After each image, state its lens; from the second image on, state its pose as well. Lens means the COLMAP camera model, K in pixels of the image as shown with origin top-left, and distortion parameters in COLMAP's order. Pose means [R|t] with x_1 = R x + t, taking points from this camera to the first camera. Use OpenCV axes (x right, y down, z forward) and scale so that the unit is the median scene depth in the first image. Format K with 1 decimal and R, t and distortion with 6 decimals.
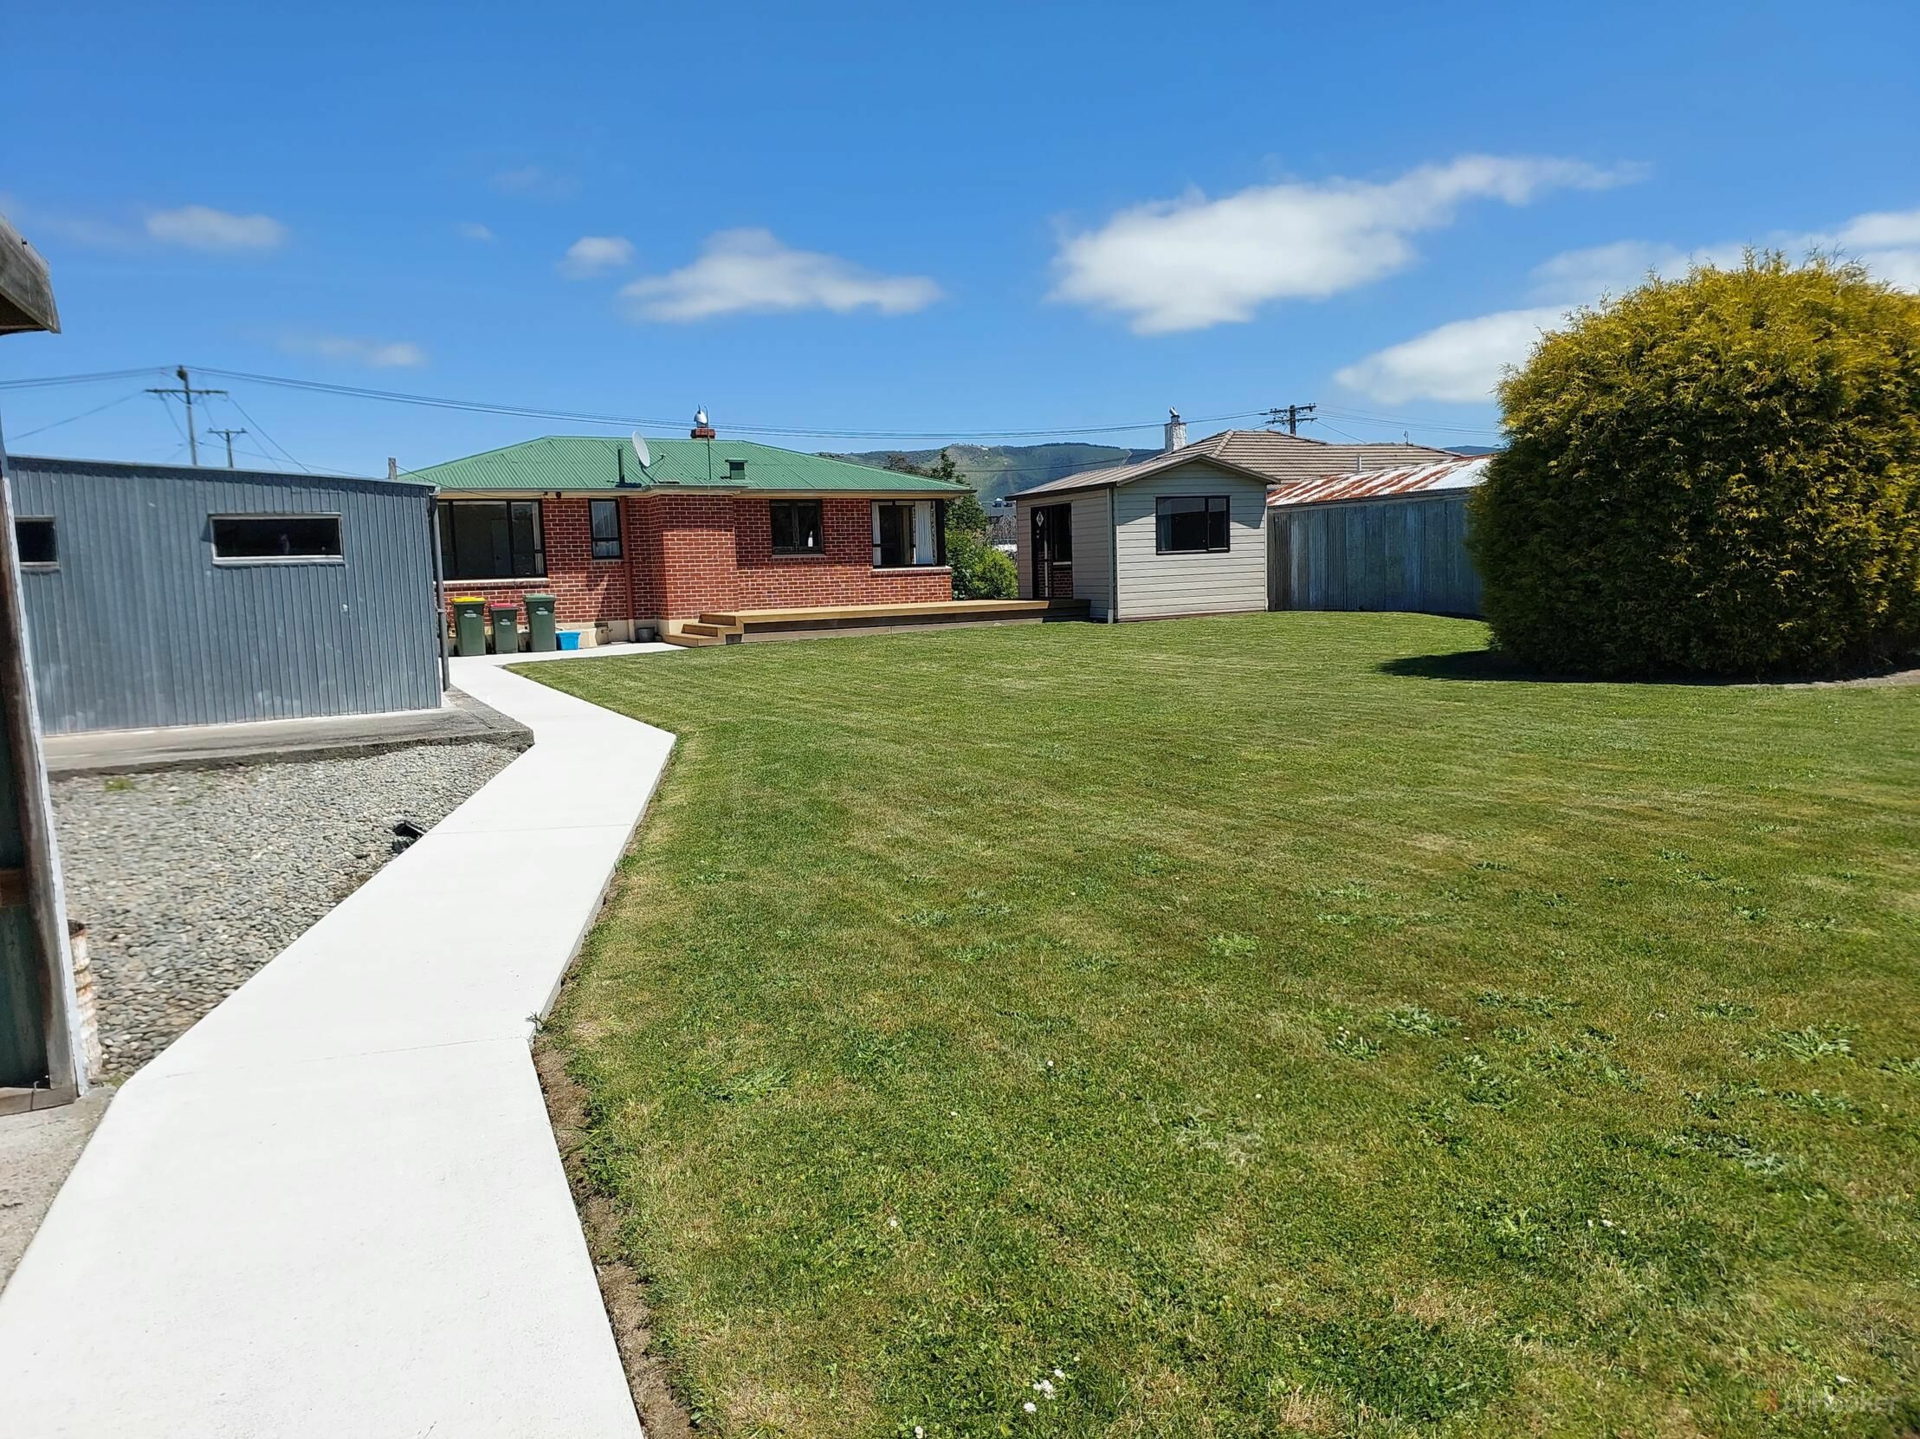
lens RADIAL K [[1304.5, 0, 965.7], [0, 1304.5, 713.5], [0, 0, 1]] dist [0.088892, -0.114964]
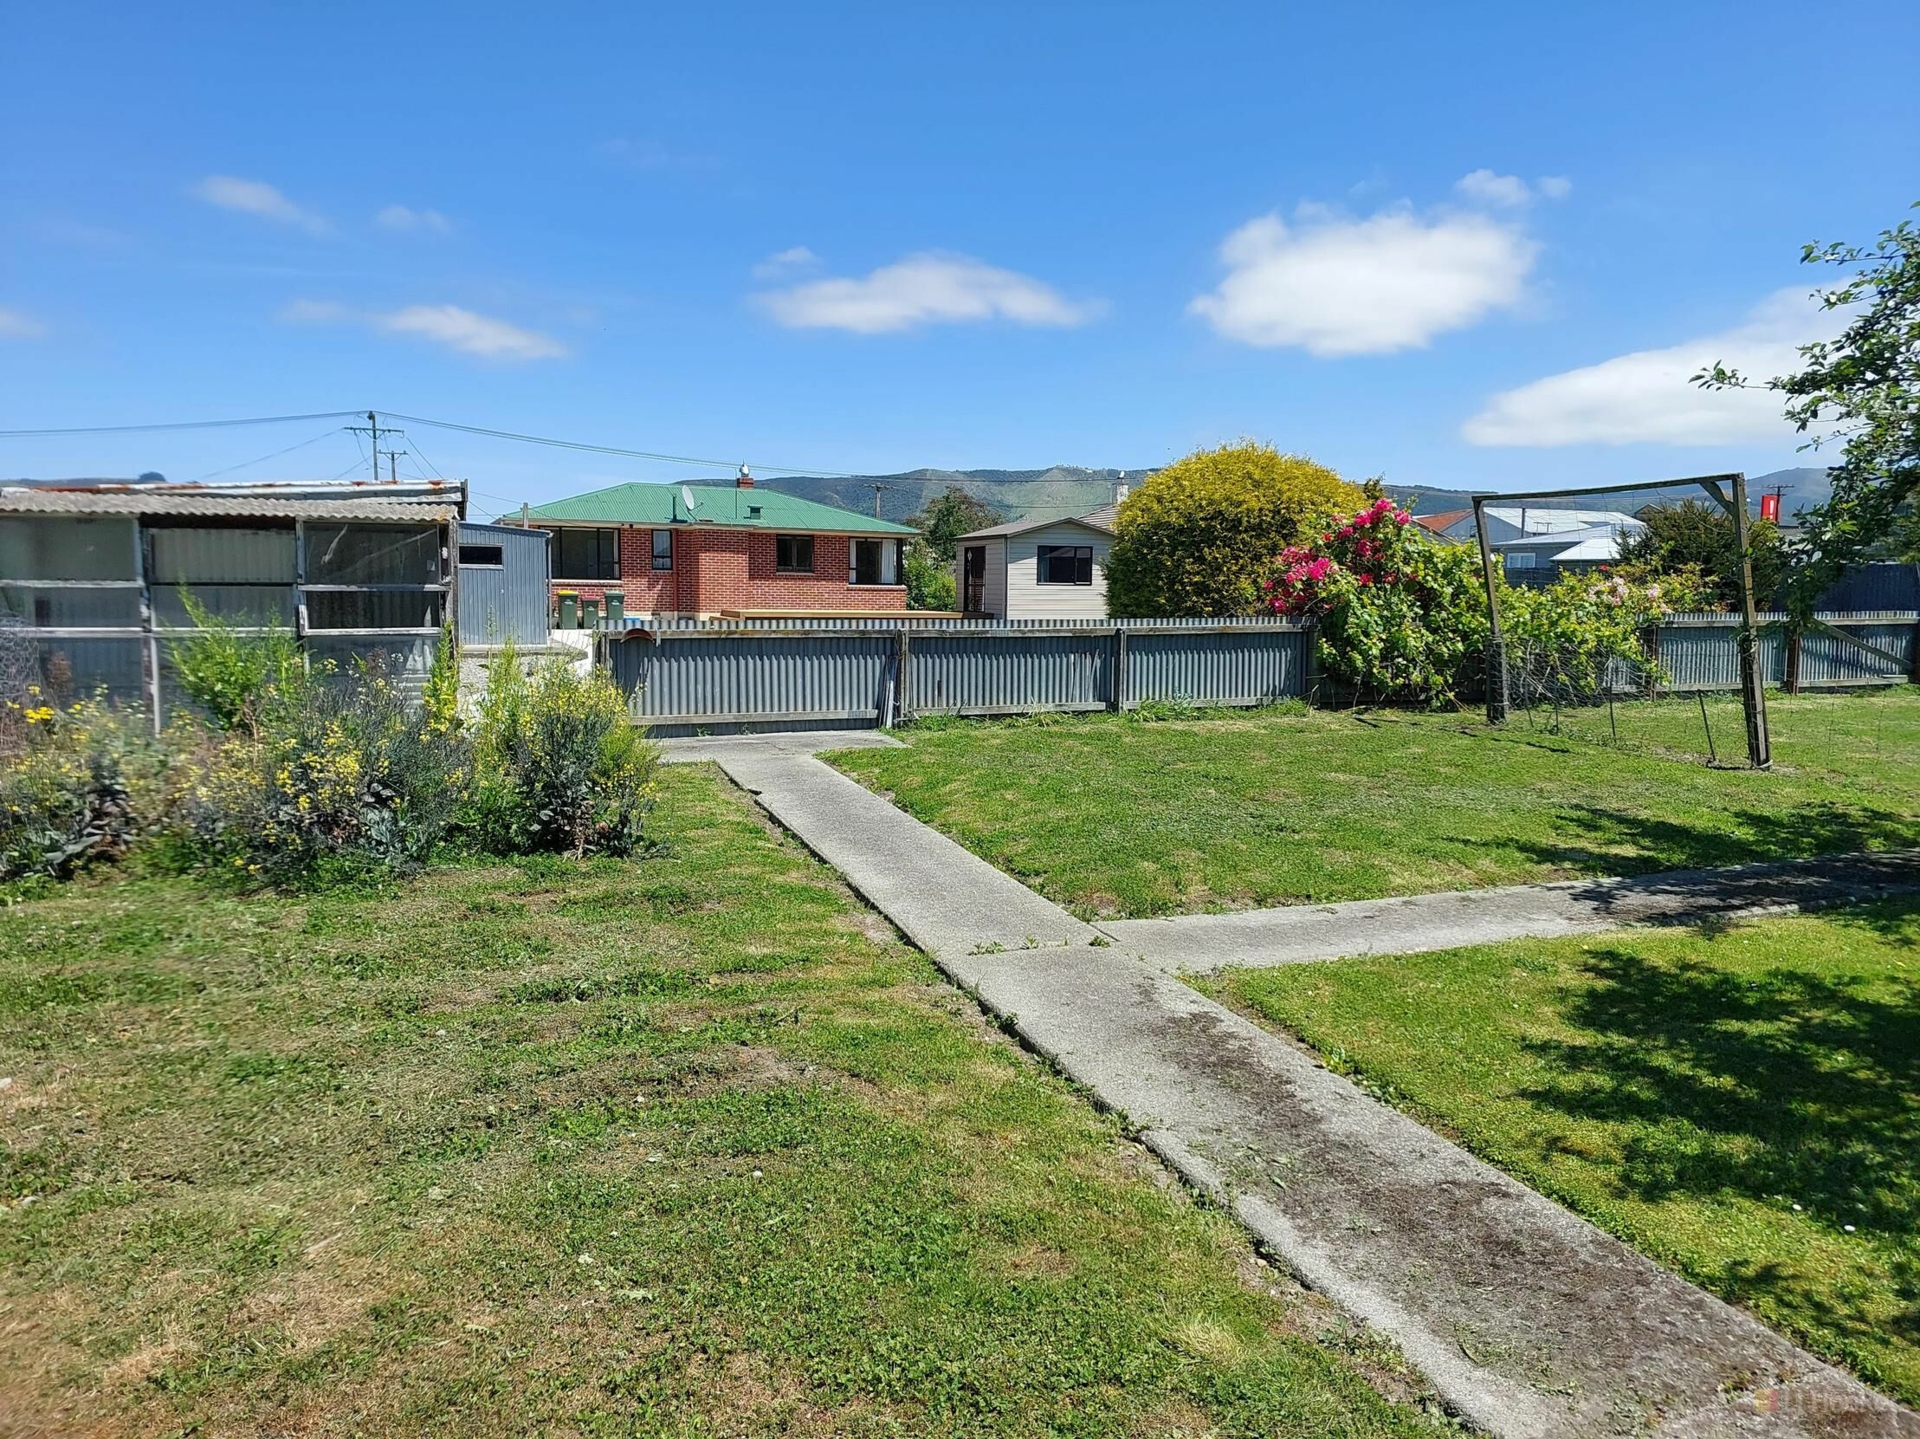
lens RADIAL K [[1304.5, 0, 965.7], [0, 1304.5, 713.5], [0, 0, 1]] dist [0.088892, -0.114964]
pose [[0.996066, 0.053971, -0.070286, 0.185195], [-0.054976, 0.998410, -0.012447, 0.044500], [0.069502, 0.016262, 0.997449, -0.458465]]
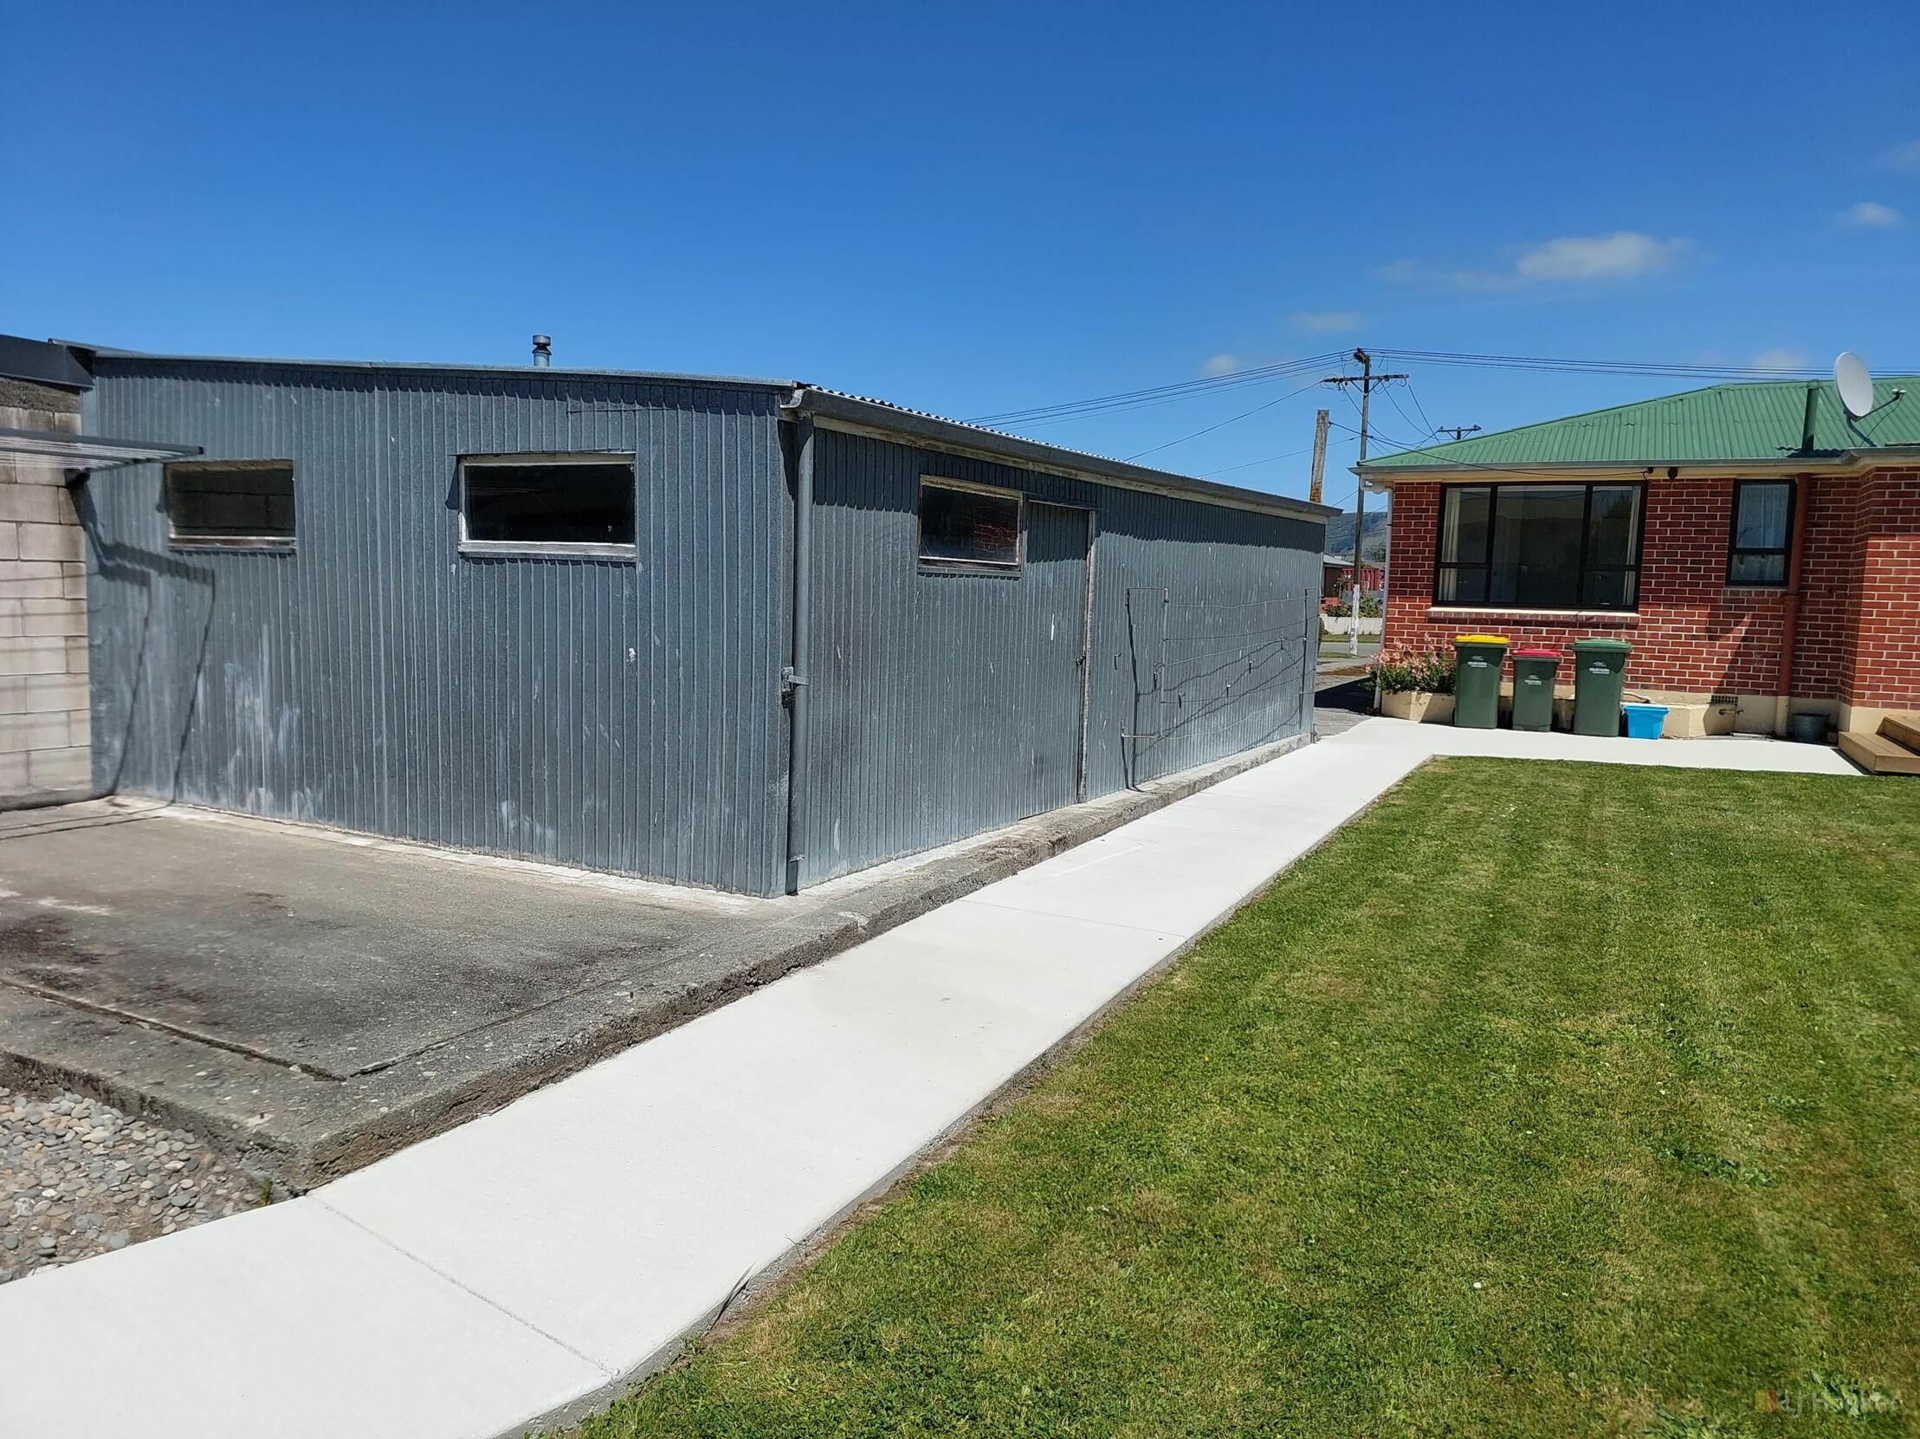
lens RADIAL K [[1301.5, 0, 963.5], [0, 1301.5, 720.6], [0, 0, 1]] dist [0.045458, -0.039441]
pose [[0.583695, 0.135116, -0.800652, -0.011084], [-0.139249, 0.988106, 0.065234, -0.051332], [0.799944, 0.073413, 0.595567, 0.405877]]
